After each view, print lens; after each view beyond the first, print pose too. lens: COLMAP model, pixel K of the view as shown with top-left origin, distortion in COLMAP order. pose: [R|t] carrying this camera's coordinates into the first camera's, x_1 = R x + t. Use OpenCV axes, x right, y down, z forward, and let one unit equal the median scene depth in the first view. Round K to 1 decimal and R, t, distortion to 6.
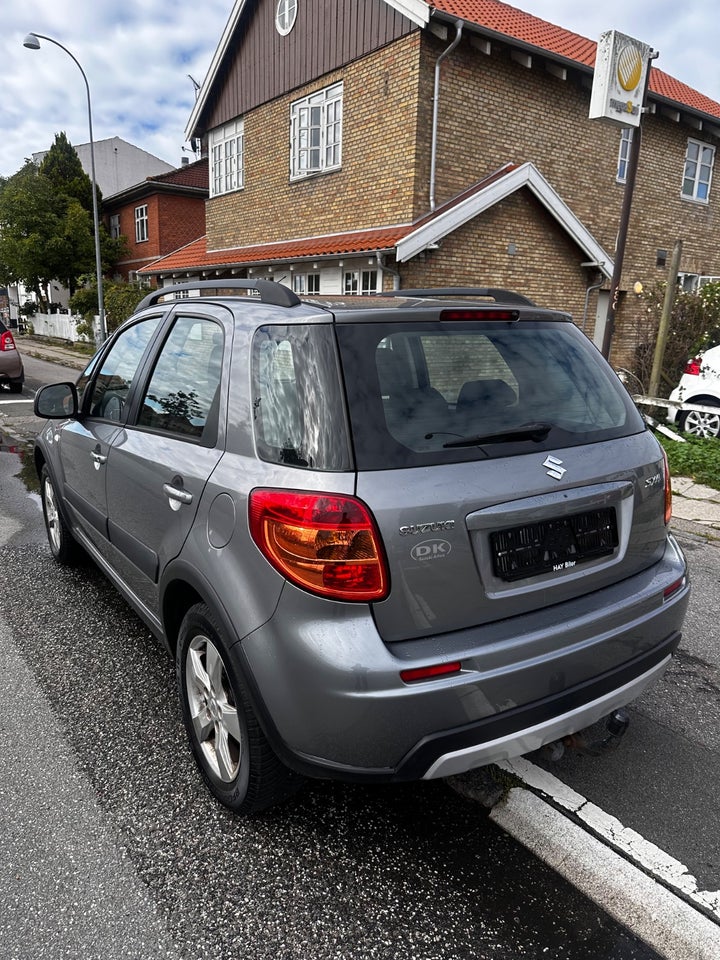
lens RADIAL K [[687.0, 0, 362.4], [0, 687.0, 483.9], [0, 0, 1]] dist [0.023196, -0.032142]
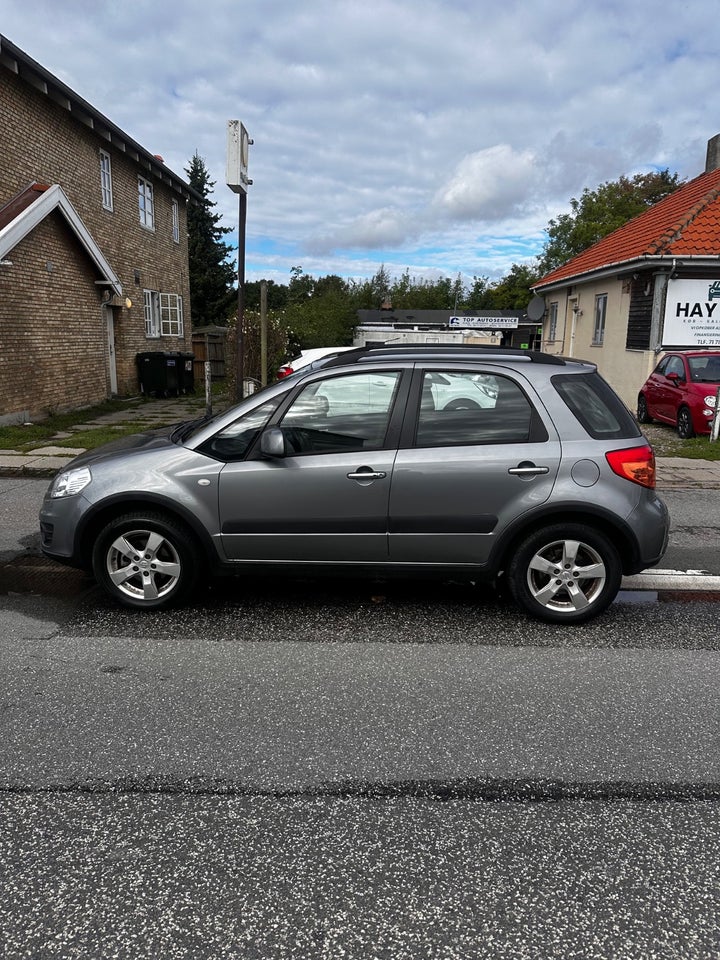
lens RADIAL K [[687.0, 0, 361.1], [0, 687.0, 474.7], [0, 0, 1]] dist [0.023196, -0.032142]
pose [[0.595923, -0.176875, 0.783320, -0.489710], [0.184681, 0.979482, 0.080670, -0.050515], [-0.781517, 0.096591, 0.616362, 0.060885]]
